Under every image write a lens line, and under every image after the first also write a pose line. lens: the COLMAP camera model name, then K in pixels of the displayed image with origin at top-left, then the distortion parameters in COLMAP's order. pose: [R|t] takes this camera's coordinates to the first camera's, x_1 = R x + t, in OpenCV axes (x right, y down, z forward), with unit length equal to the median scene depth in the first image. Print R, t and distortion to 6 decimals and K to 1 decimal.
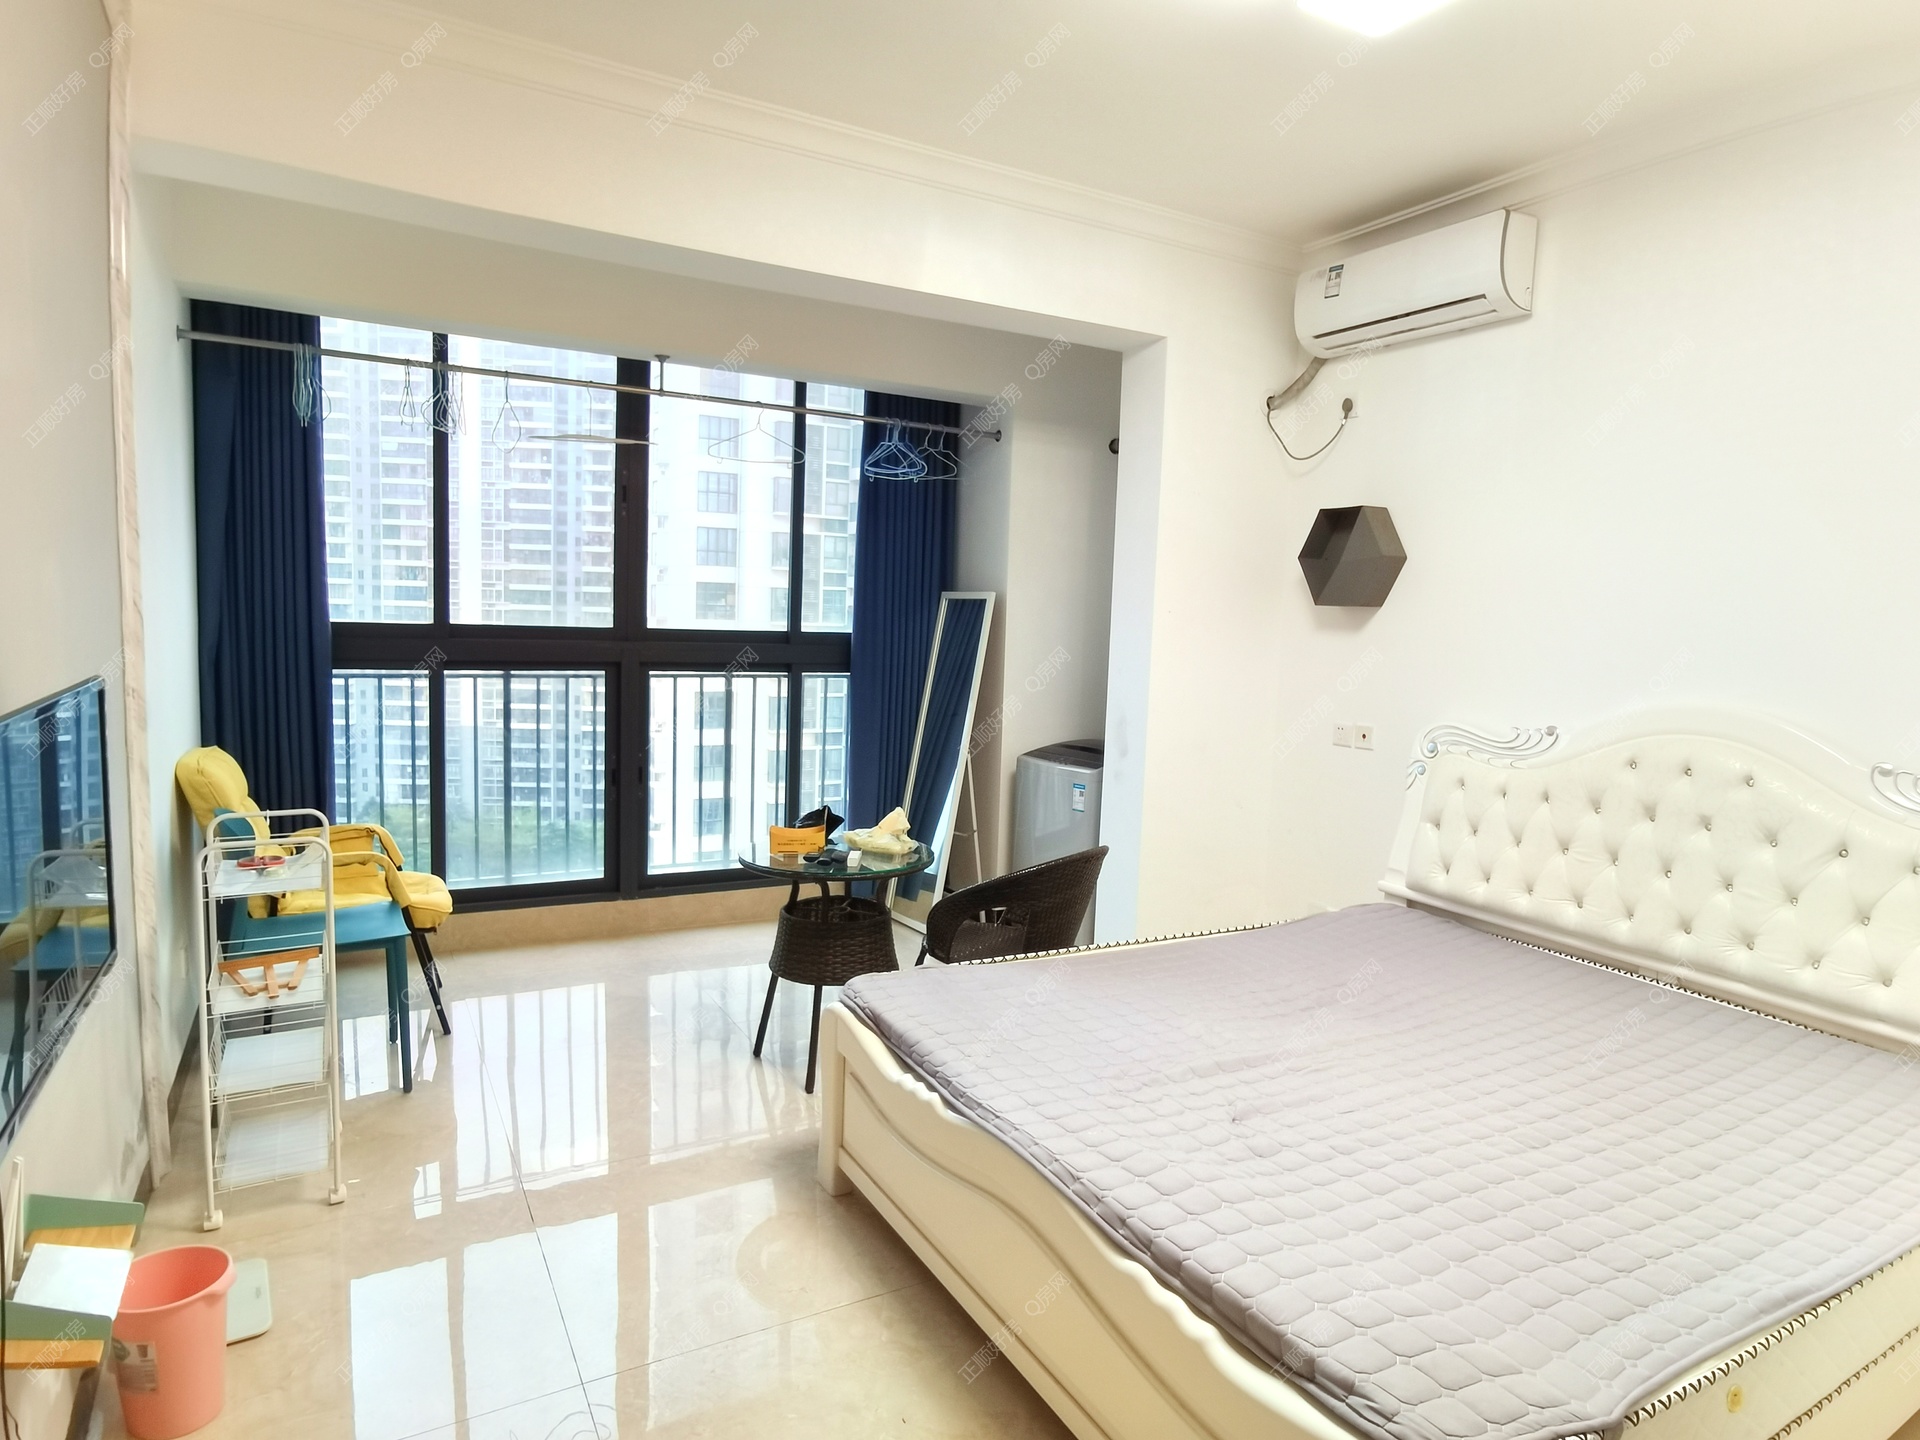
lens RADIAL K [[1122.8, 0, 948.0], [0, 1122.8, 721.6], [0, 0, 1]] dist [-0.068896, 0.073724]
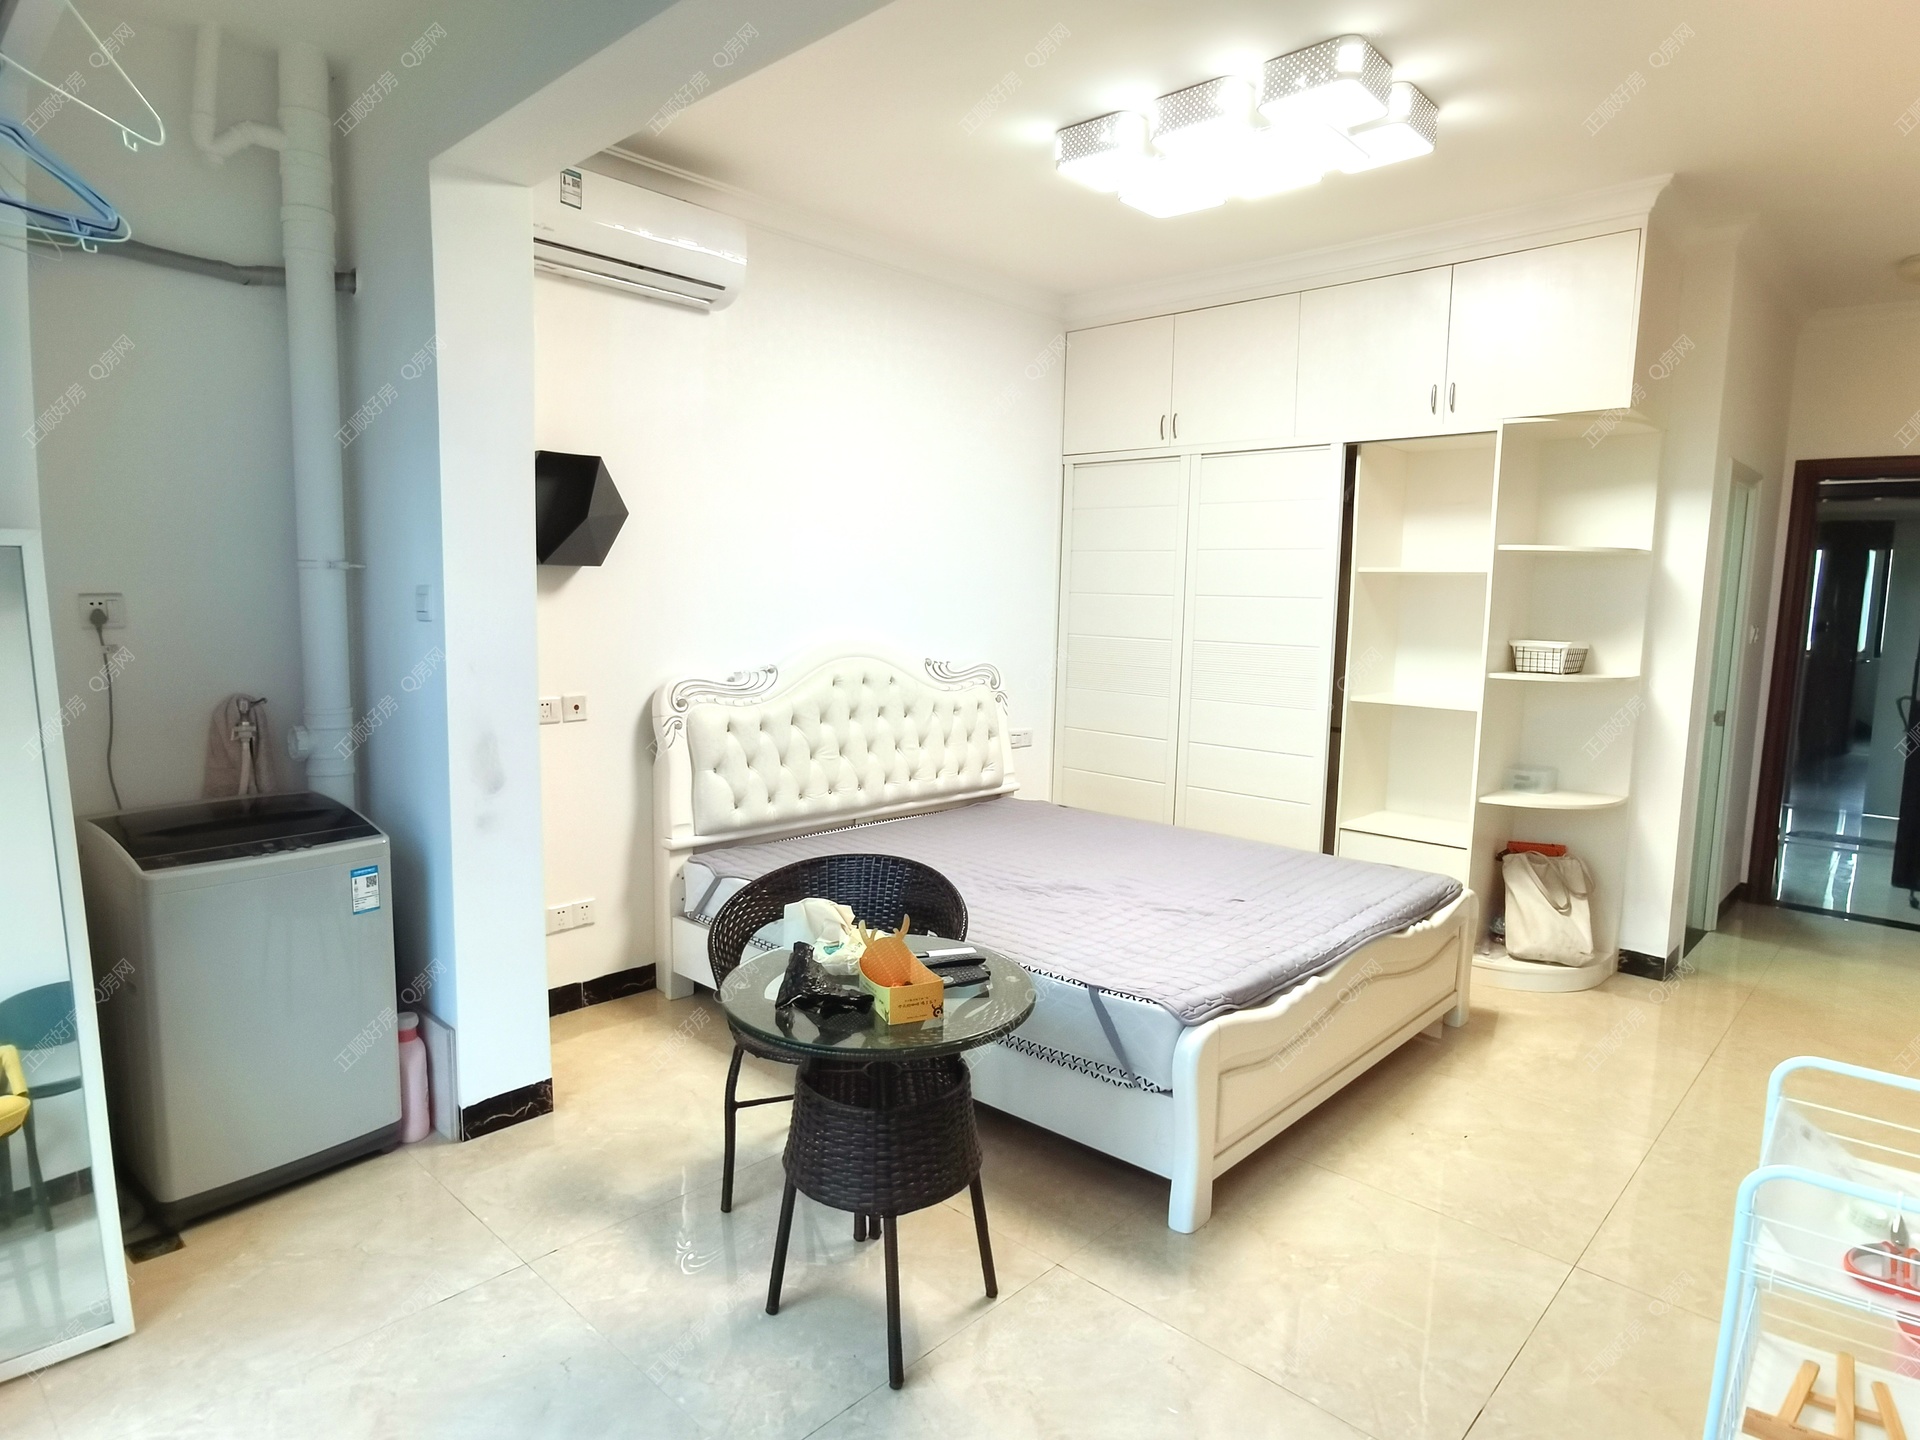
lens RADIAL K [[1122.8, 0, 948.0], [0, 1122.8, 721.6], [0, 0, 1]] dist [-0.068896, 0.073724]
pose [[-0.310908, -0.145737, 0.939200, -0.747585], [0.064881, 0.982615, 0.173952, -0.147364], [-0.948223, 0.115019, -0.296048, 1.254573]]
